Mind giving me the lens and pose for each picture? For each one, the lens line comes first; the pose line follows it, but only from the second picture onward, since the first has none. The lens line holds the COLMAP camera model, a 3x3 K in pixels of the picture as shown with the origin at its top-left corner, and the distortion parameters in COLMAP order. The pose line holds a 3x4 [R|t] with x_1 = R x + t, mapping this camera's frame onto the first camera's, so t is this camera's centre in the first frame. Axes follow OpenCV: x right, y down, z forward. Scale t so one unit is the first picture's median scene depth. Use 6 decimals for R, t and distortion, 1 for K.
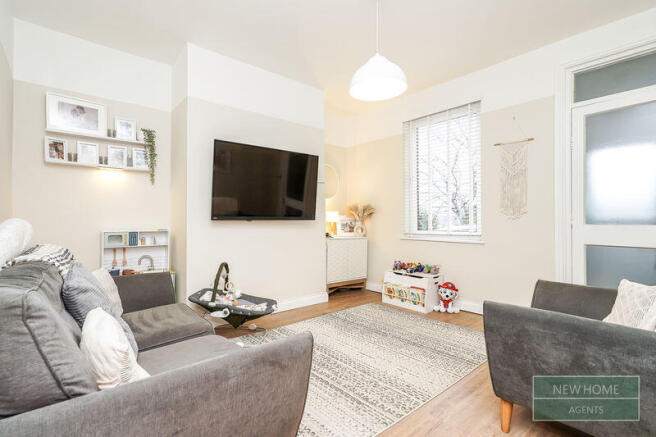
lens RADIAL K [[305.9, 0, 313.8], [0, 305.9, 217.0], [0, 0, 1]] dist [0.002094, 0.000244]
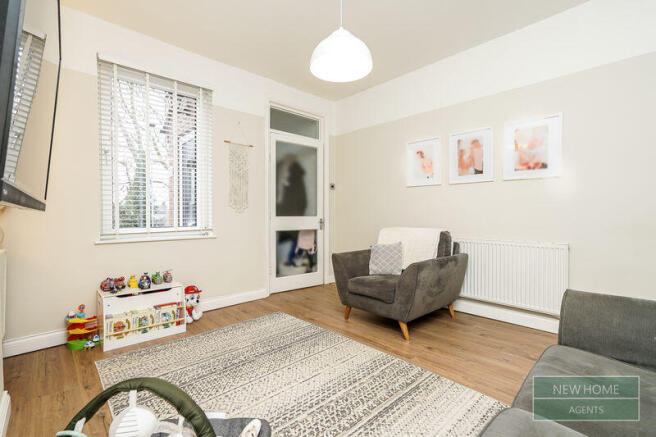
lens RADIAL K [[305.9, 0, 313.8], [0, 305.9, 217.0], [0, 0, 1]] dist [0.002094, 0.000244]
pose [[-0.040016, -0.005929, 0.999181, -0.527750], [-0.005516, 0.999968, 0.005713, 0.015447], [-0.999184, -0.005283, -0.040047, 0.846662]]
